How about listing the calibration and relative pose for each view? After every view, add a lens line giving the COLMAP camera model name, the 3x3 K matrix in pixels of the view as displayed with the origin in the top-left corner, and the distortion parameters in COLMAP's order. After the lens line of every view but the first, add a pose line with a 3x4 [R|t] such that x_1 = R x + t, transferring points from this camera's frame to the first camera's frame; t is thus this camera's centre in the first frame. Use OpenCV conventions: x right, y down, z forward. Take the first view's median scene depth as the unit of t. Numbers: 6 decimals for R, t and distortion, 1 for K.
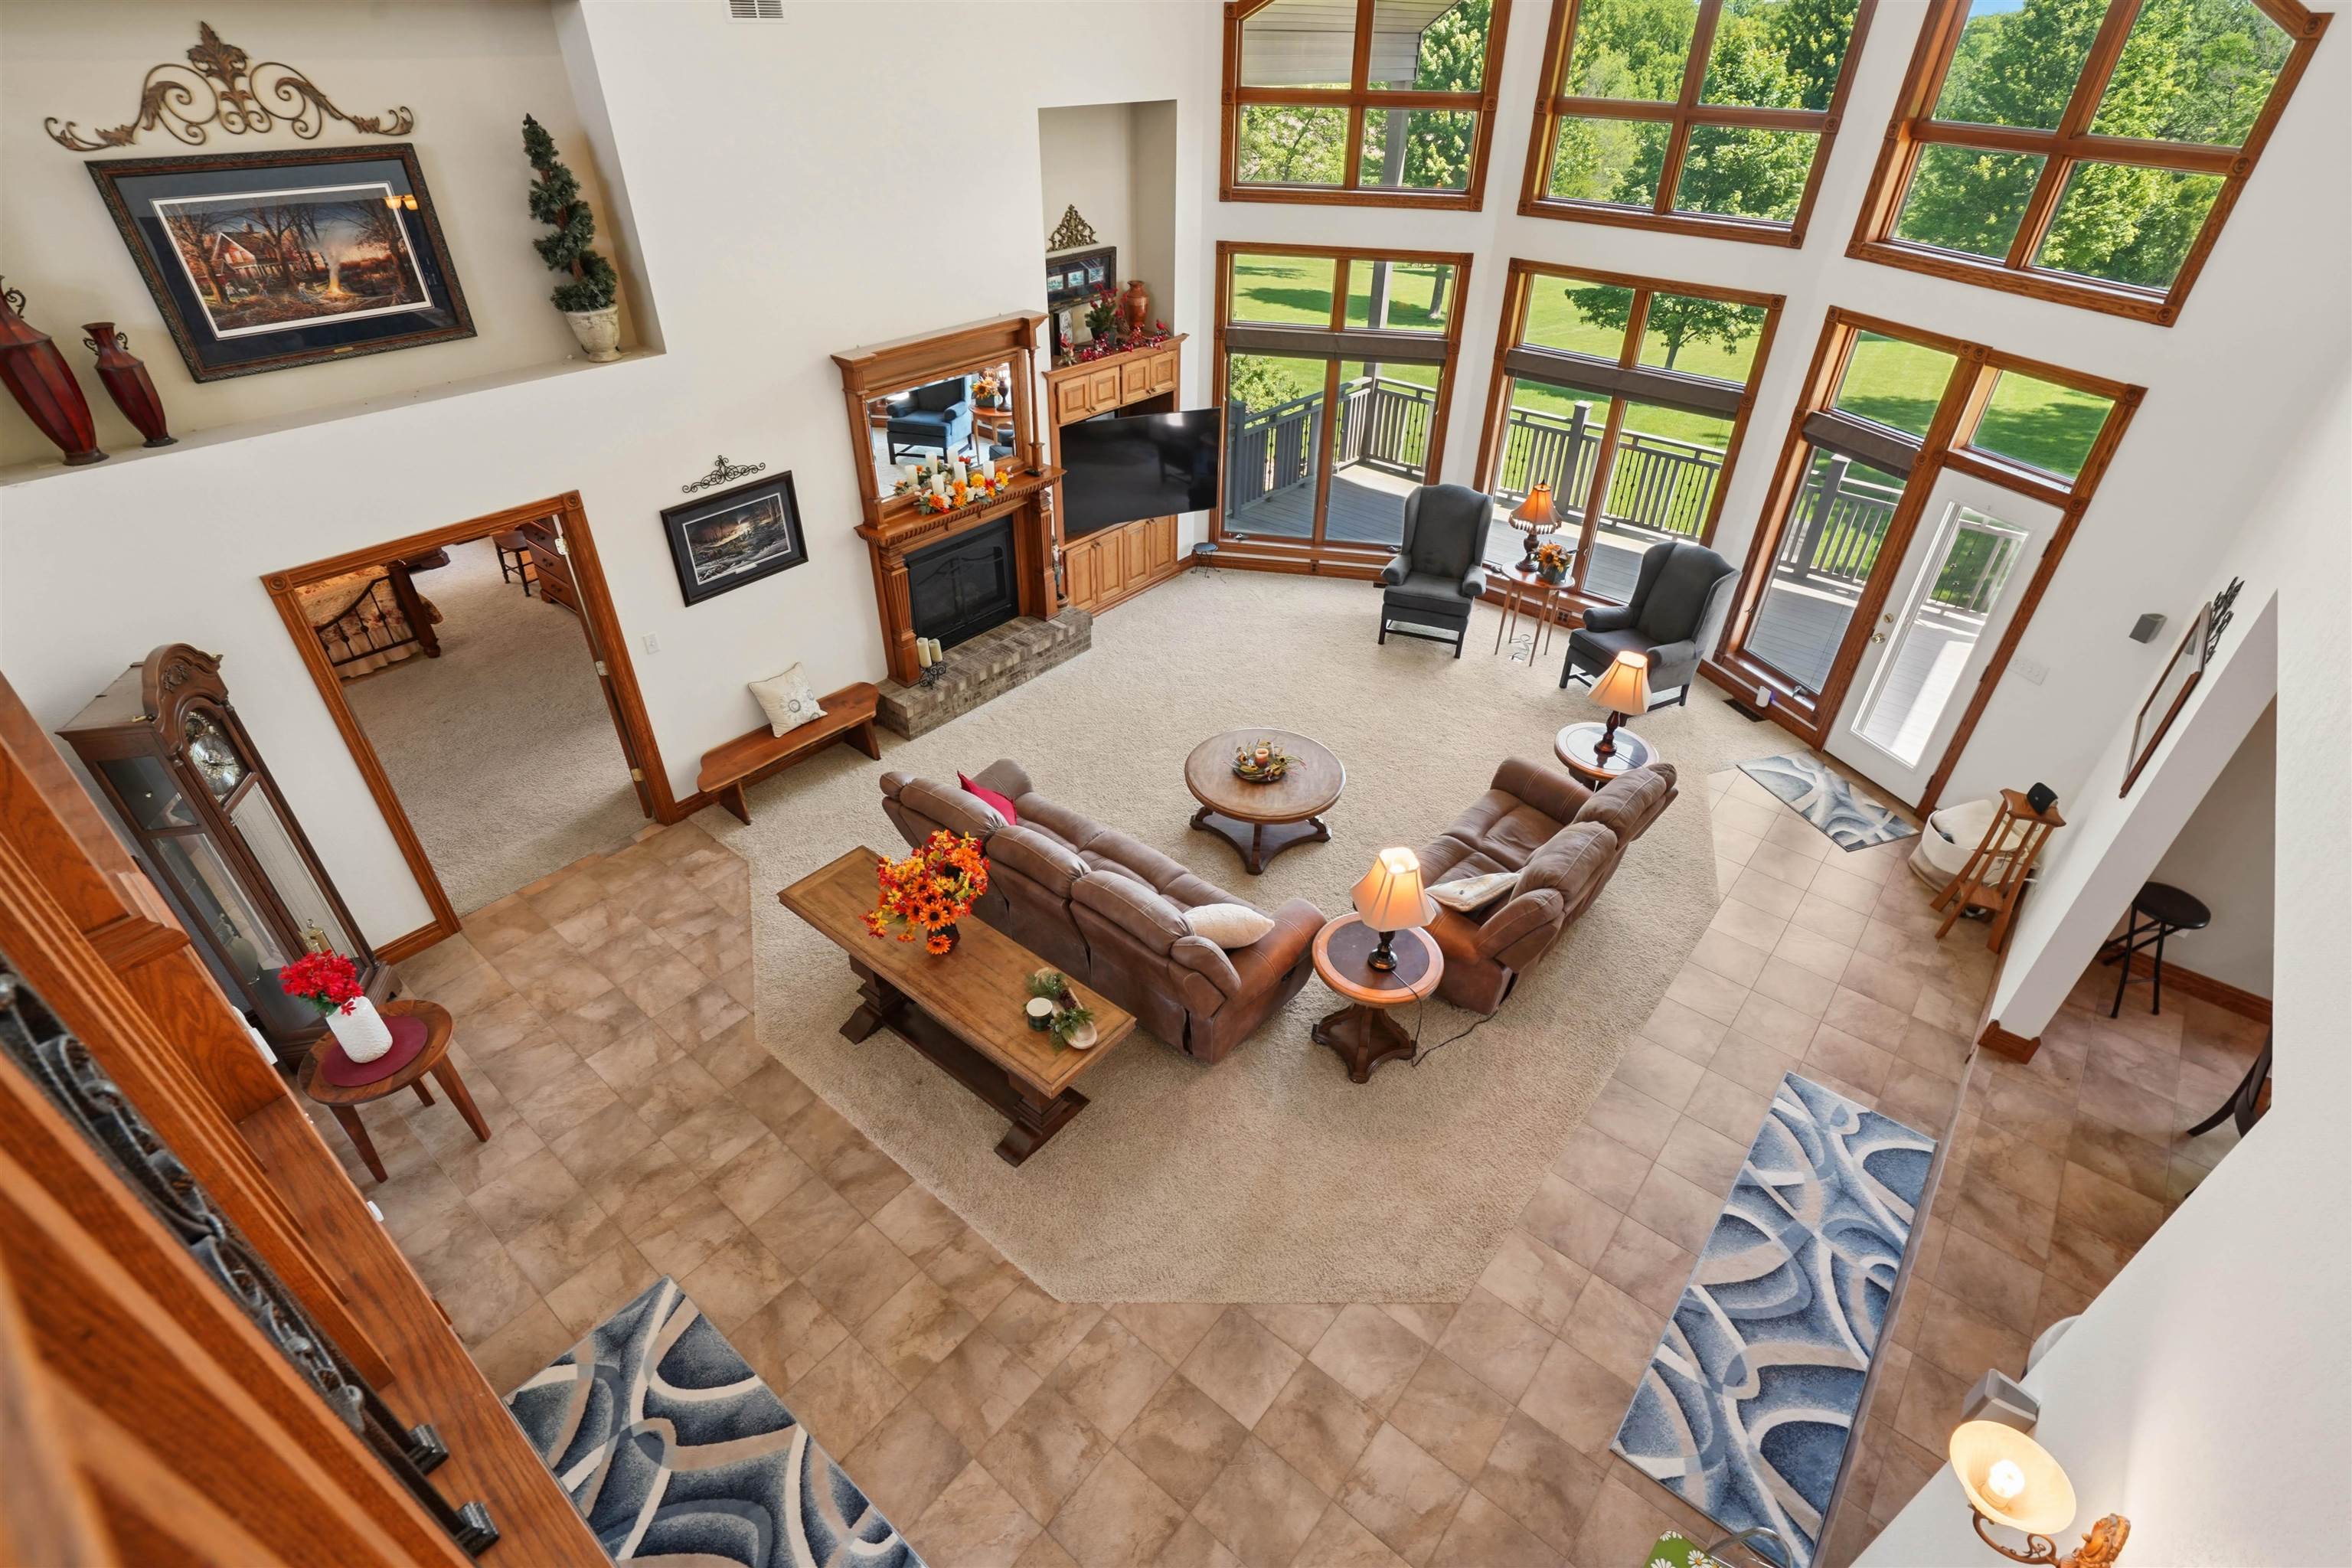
lens RADIAL K [[1117.9, 0, 1175.4], [0, 1117.9, 783.8], [0, 0, 1]] dist [-0.009901, 0.005624]
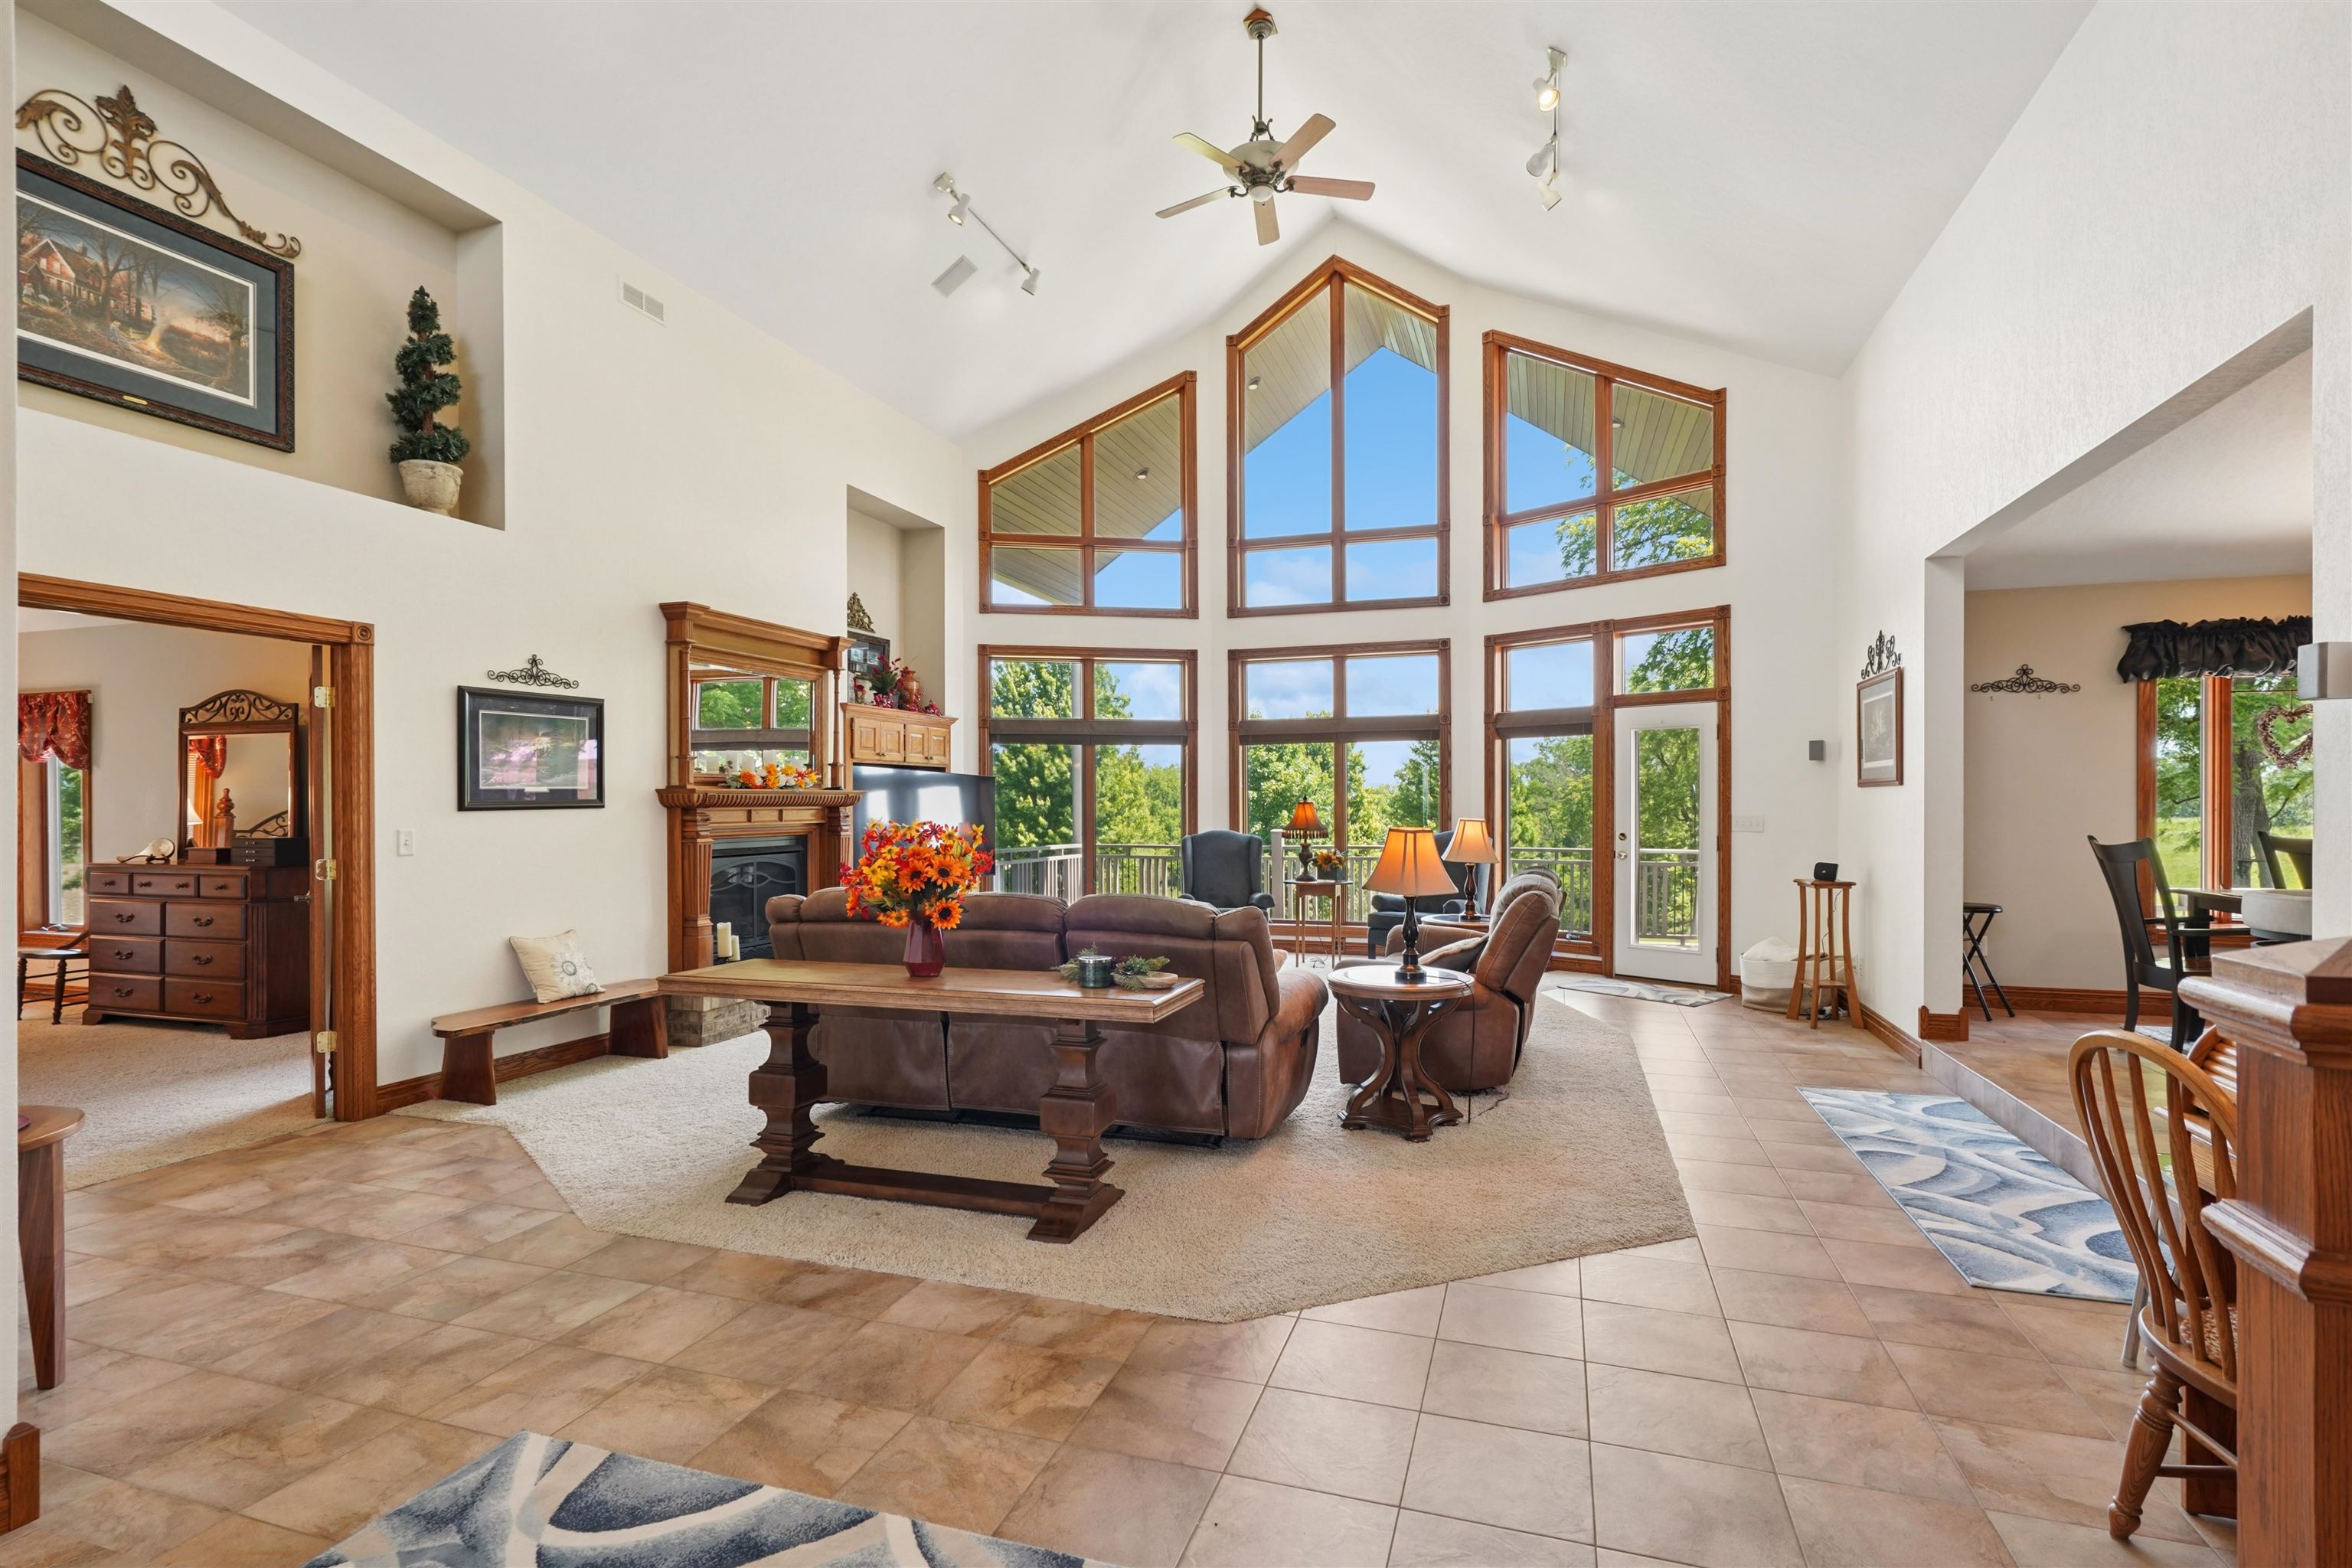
lens RADIAL K [[1117.9, 0, 1179.1], [0, 1117.9, 790.8], [0, 0, 1]] dist [-0.009901, 0.005624]
pose [[0.933288, -0.016013, 0.358771, -0.238103], [0.220168, 0.814760, -0.536369, 0.371062], [-0.283724, 0.579577, 0.763931, 0.225200]]
